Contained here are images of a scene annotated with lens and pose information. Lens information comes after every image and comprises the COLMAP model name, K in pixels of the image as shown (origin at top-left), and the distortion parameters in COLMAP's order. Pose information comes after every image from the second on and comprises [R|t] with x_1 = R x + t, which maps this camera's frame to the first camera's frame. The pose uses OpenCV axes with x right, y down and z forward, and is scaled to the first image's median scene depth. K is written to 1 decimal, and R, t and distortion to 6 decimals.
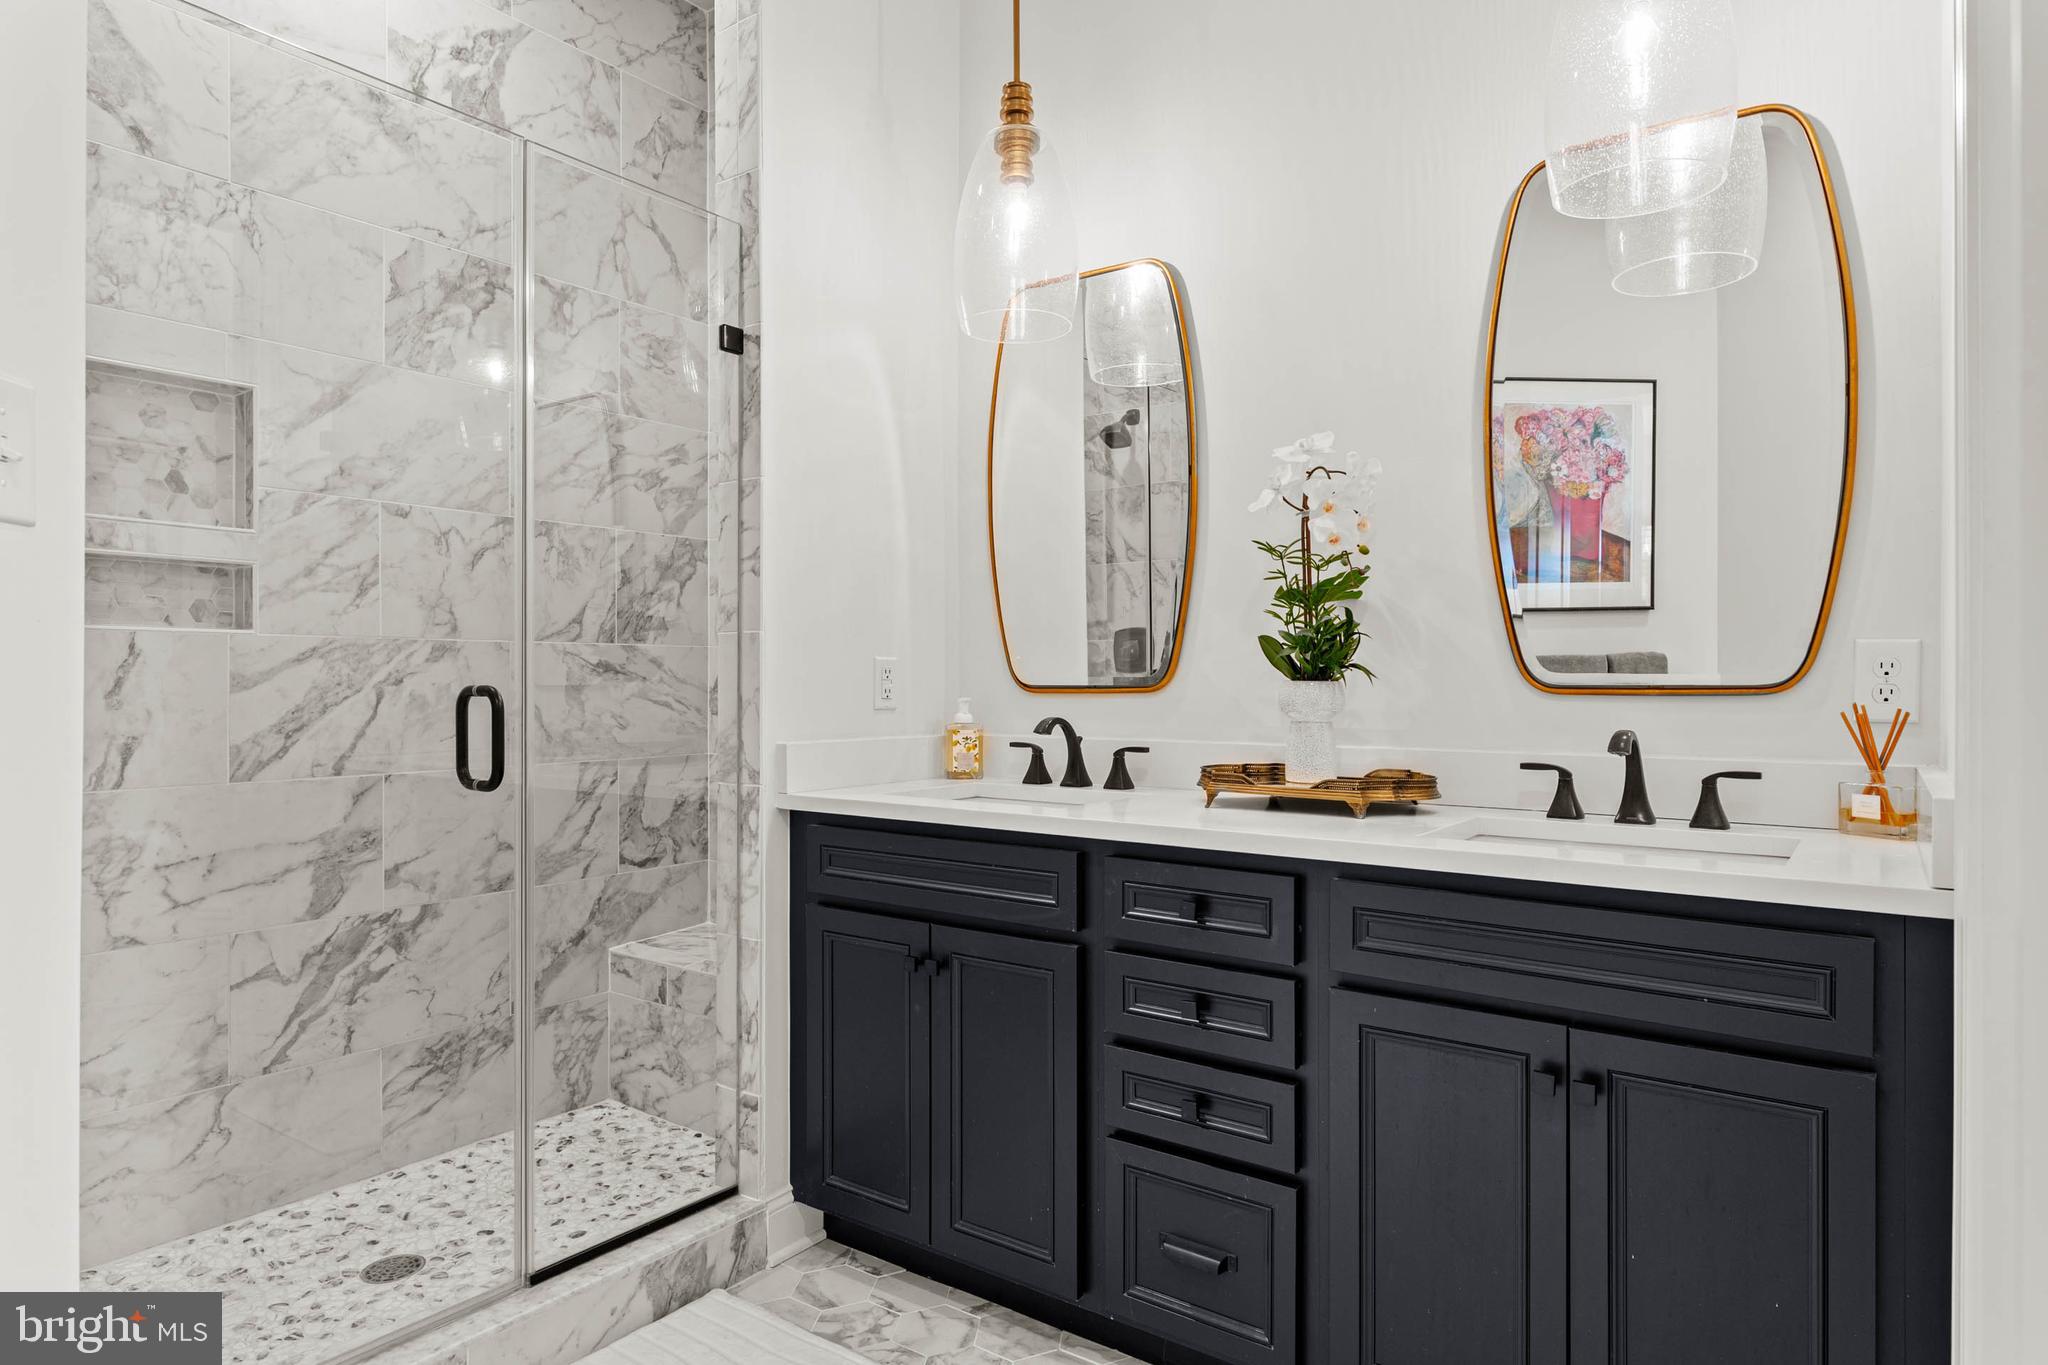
lens RADIAL K [[1172.5, 0, 1032.4], [0, 1172.5, 681.9], [0, 0, 1]] dist [-0.002772, -0.000248]
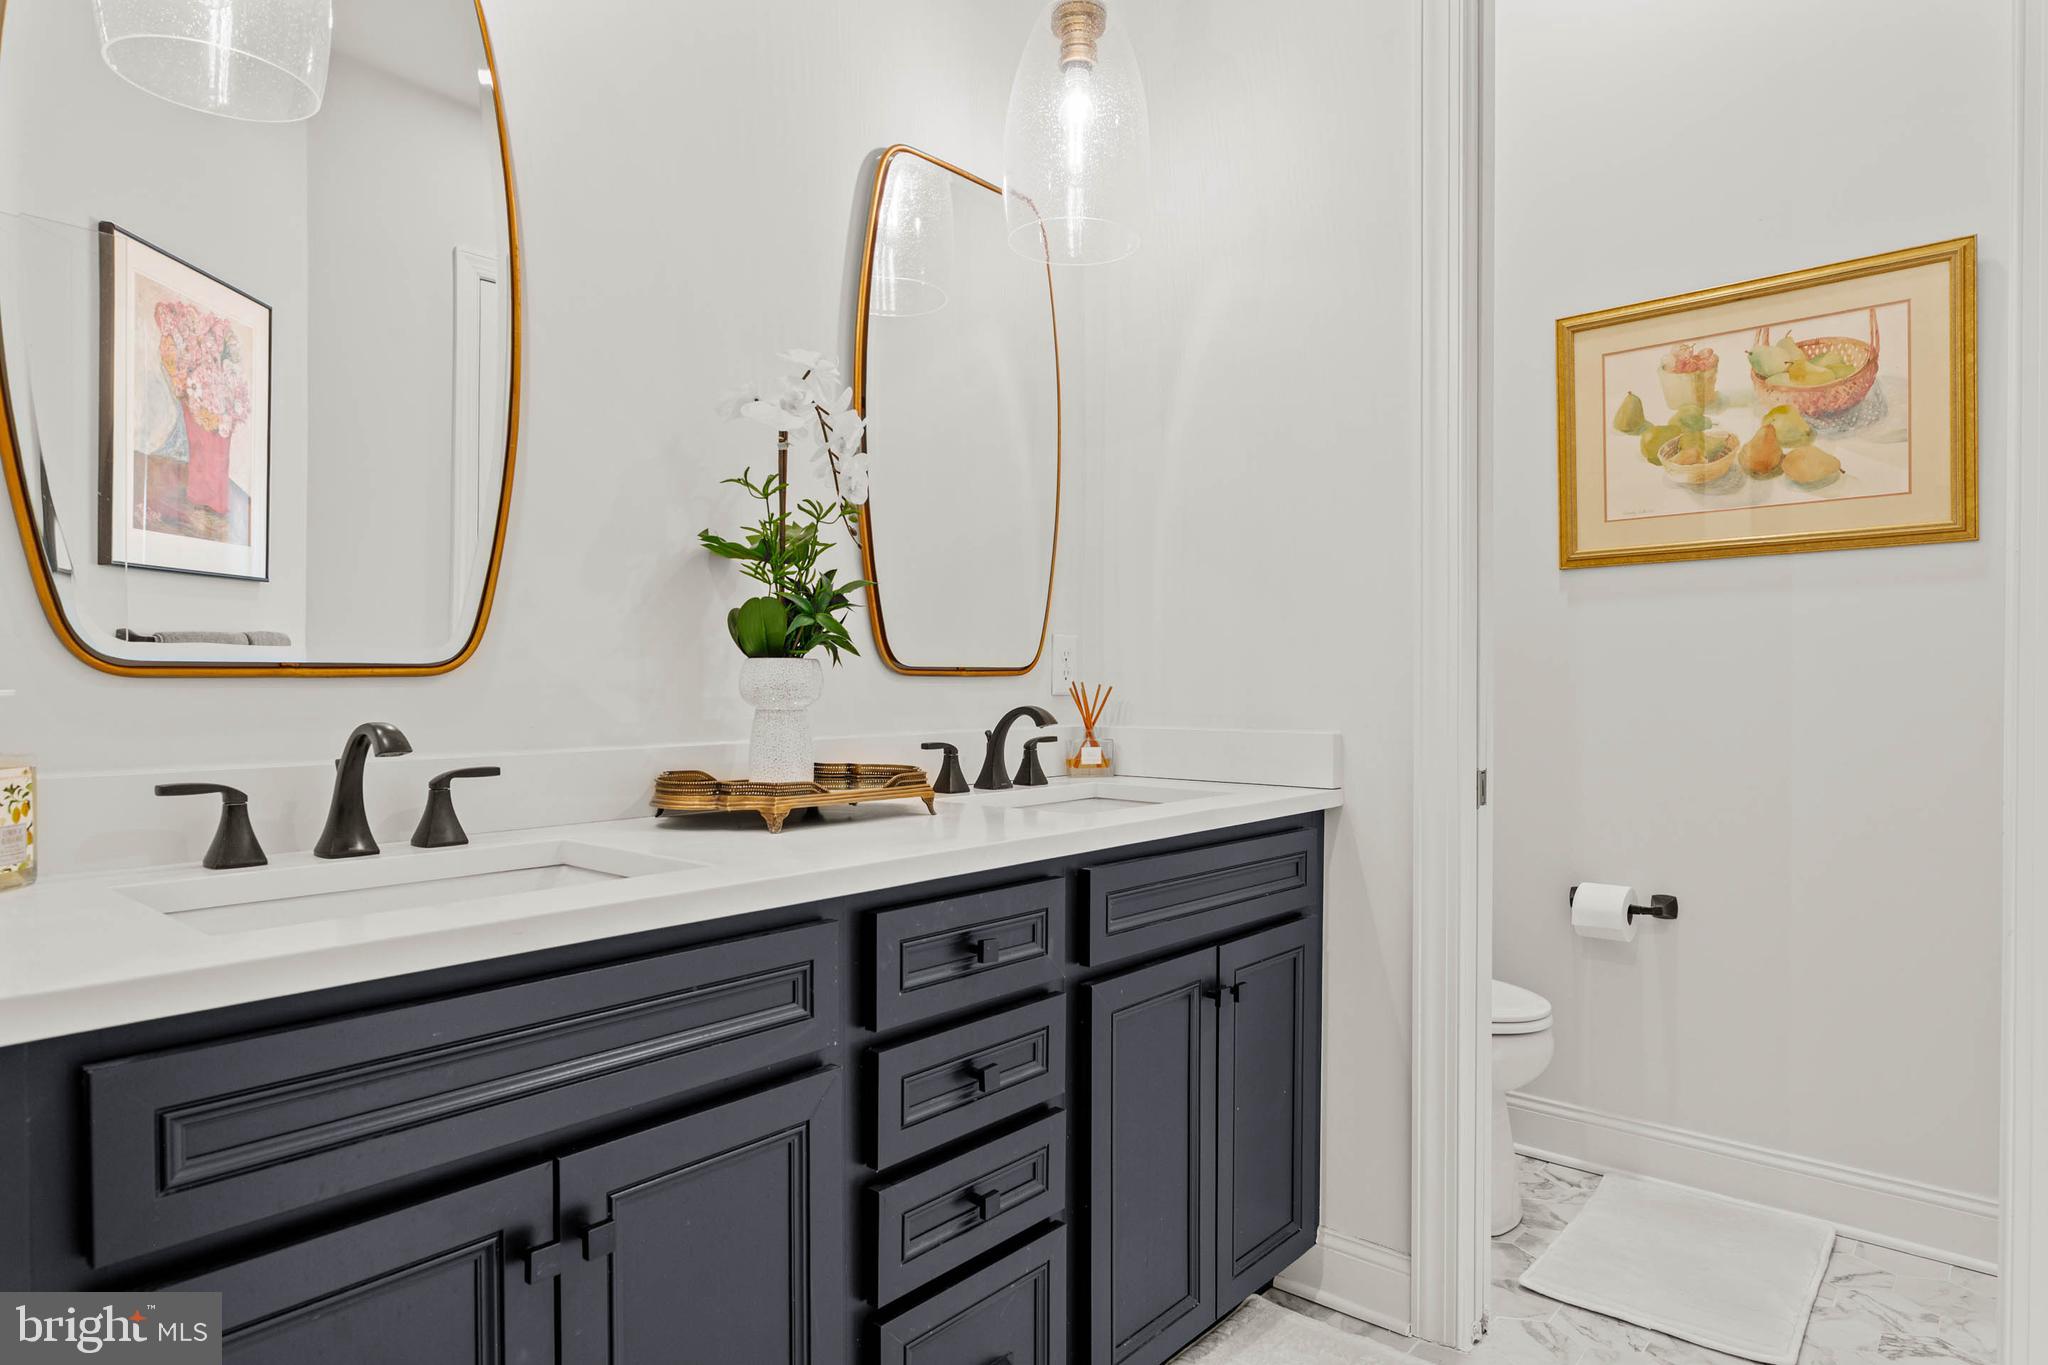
lens RADIAL K [[1200.4, 0, 1033.4], [0, 1200.4, 675.9], [0, 0, 1]] dist [0.002729, -0.000042]
pose [[0.049596, 0.004335, 0.998760, -0.466737], [-0.001739, 0.999989, -0.004254, 0.011212], [-0.998768, -0.001525, 0.049603, 0.653846]]
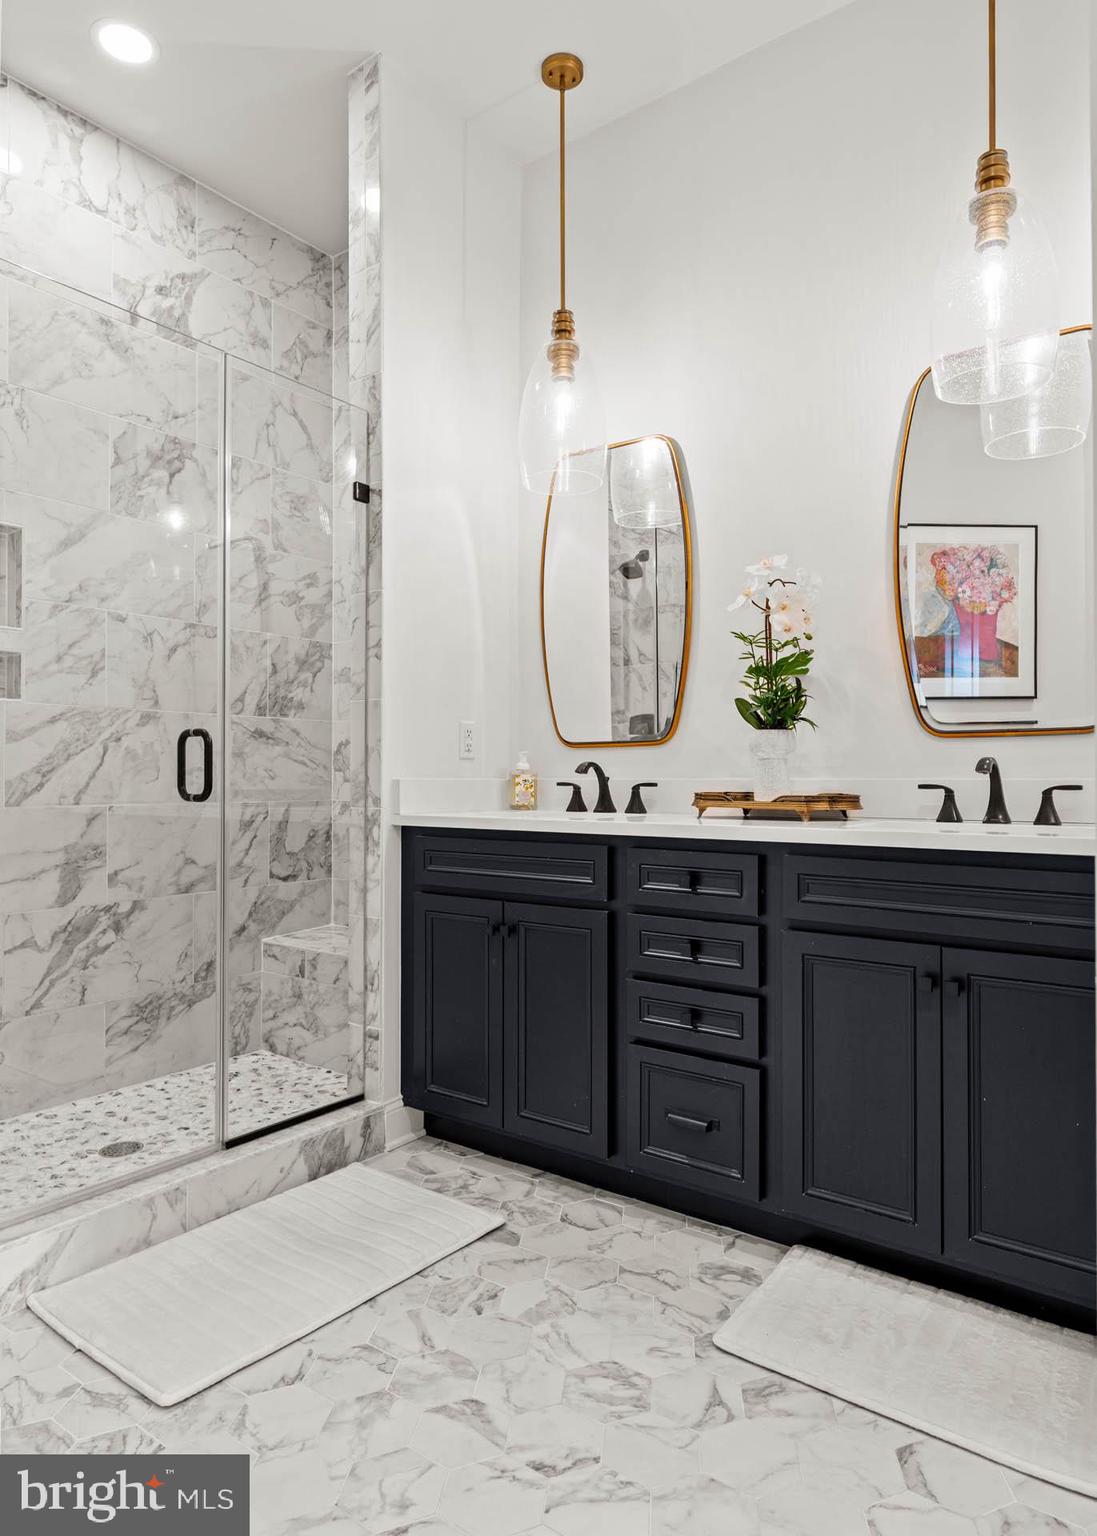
lens RADIAL K [[938.1, 0, 548.5], [0, 938.1, 768.0], [0, 0, 1]] dist [-0.000382, -0.001328]
pose [[0.999904, 0.000627, -0.013842, -0.014064], [-0.000767, 0.999948, -0.010142, 0.046973], [0.013835, 0.010152, 0.999853, -0.114098]]
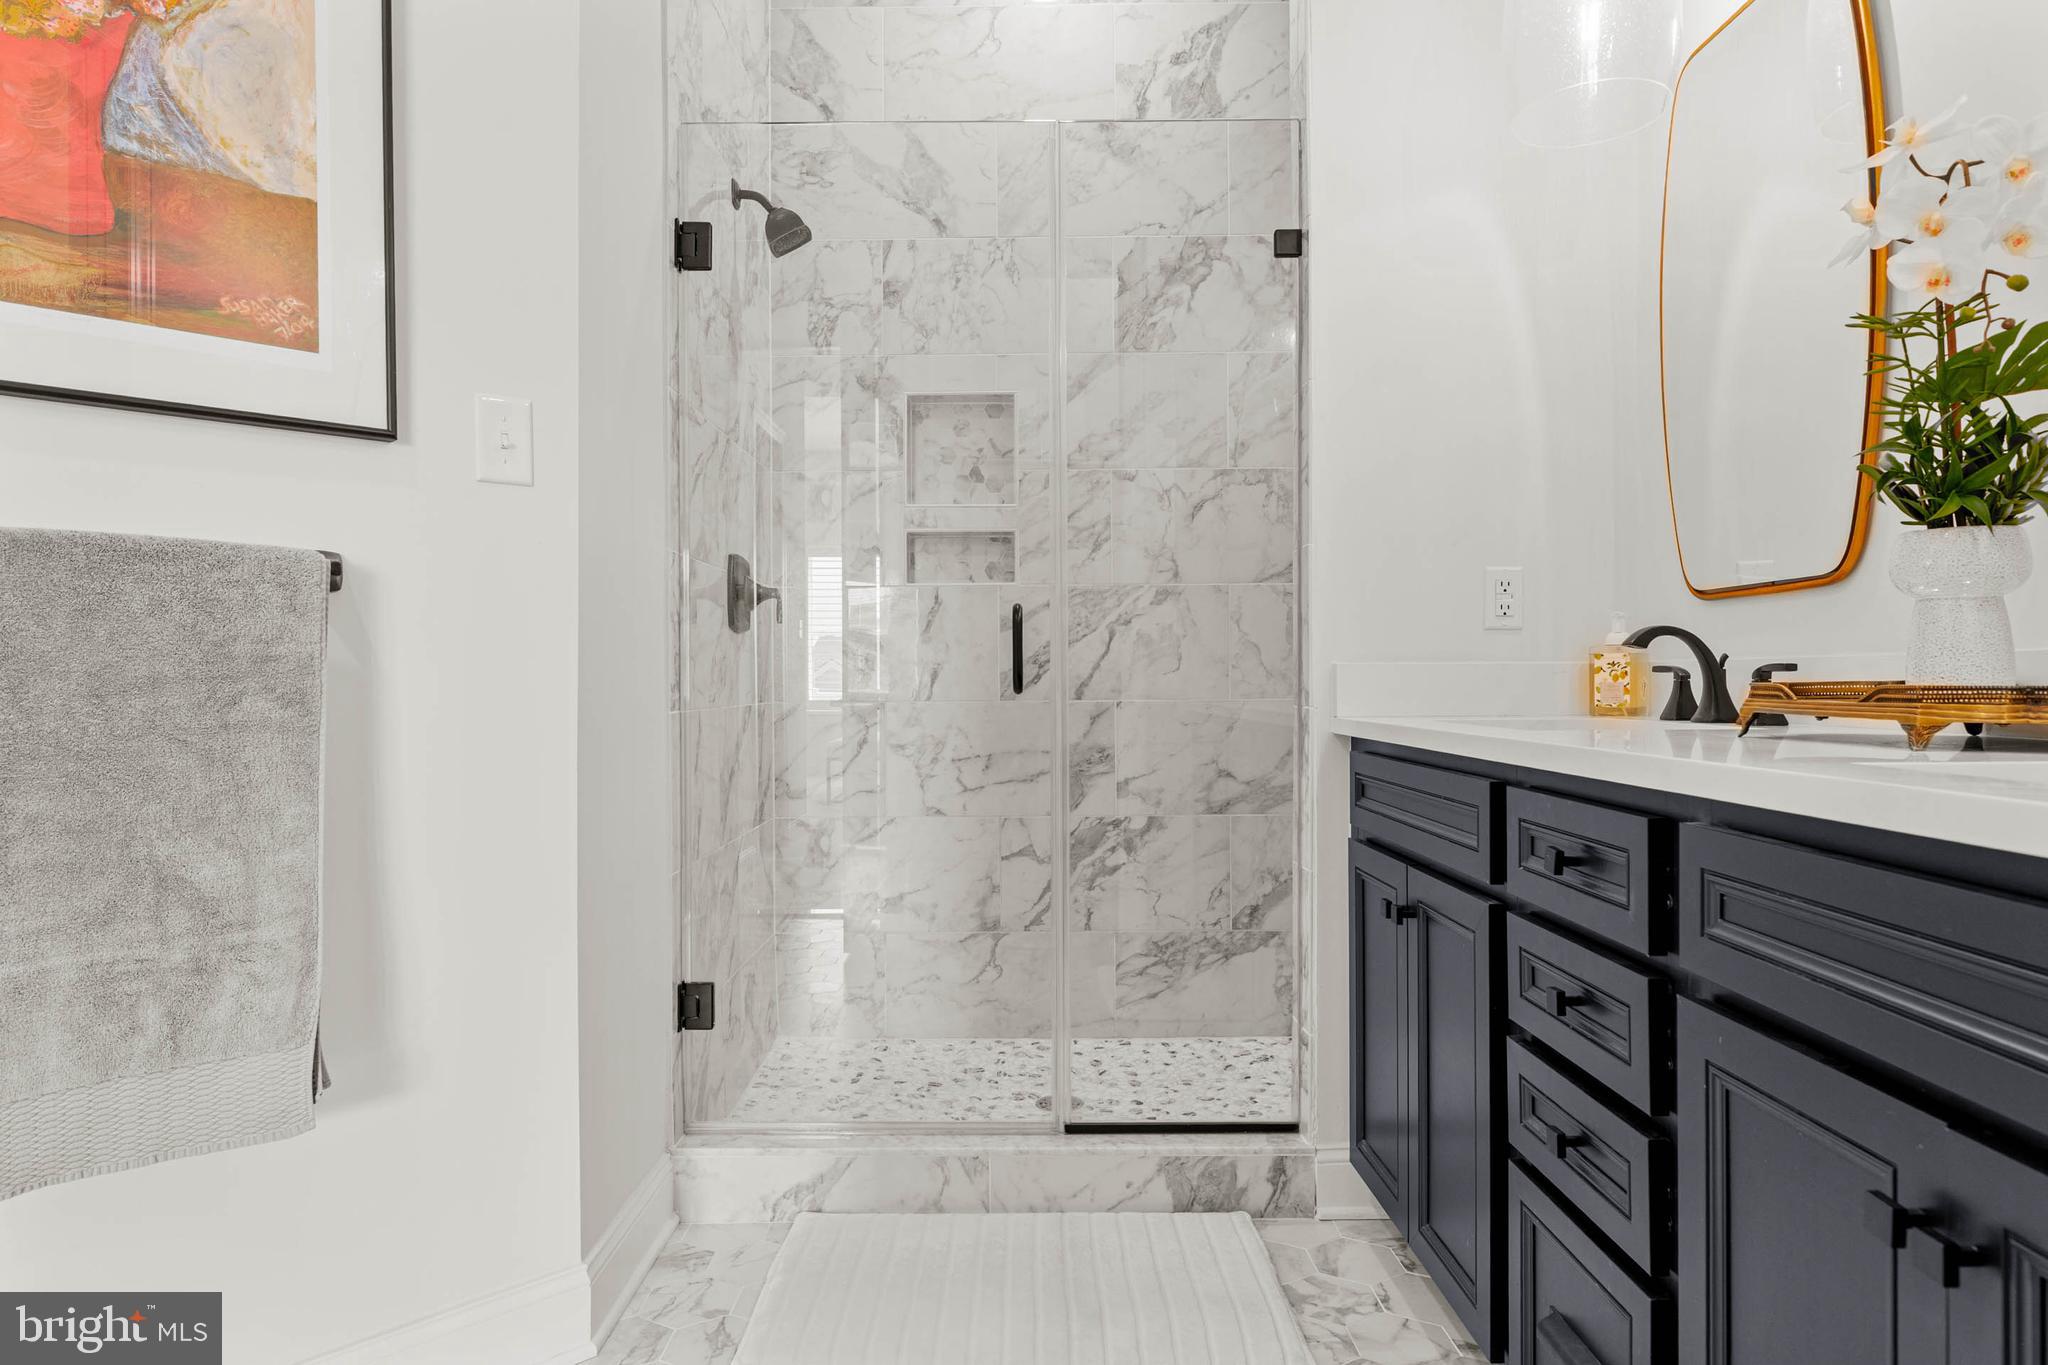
lens RADIAL K [[1187.2, 0, 1012.1], [0, 1187.2, 686.2], [0, 0, 1]] dist [-0.001539, -0.000216]
pose [[0.587706, 0.000993, -0.809074, 0.365261], [0.006869, 0.999957, 0.006217, 0.058174], [0.809045, -0.009212, 0.587674, 0.221751]]
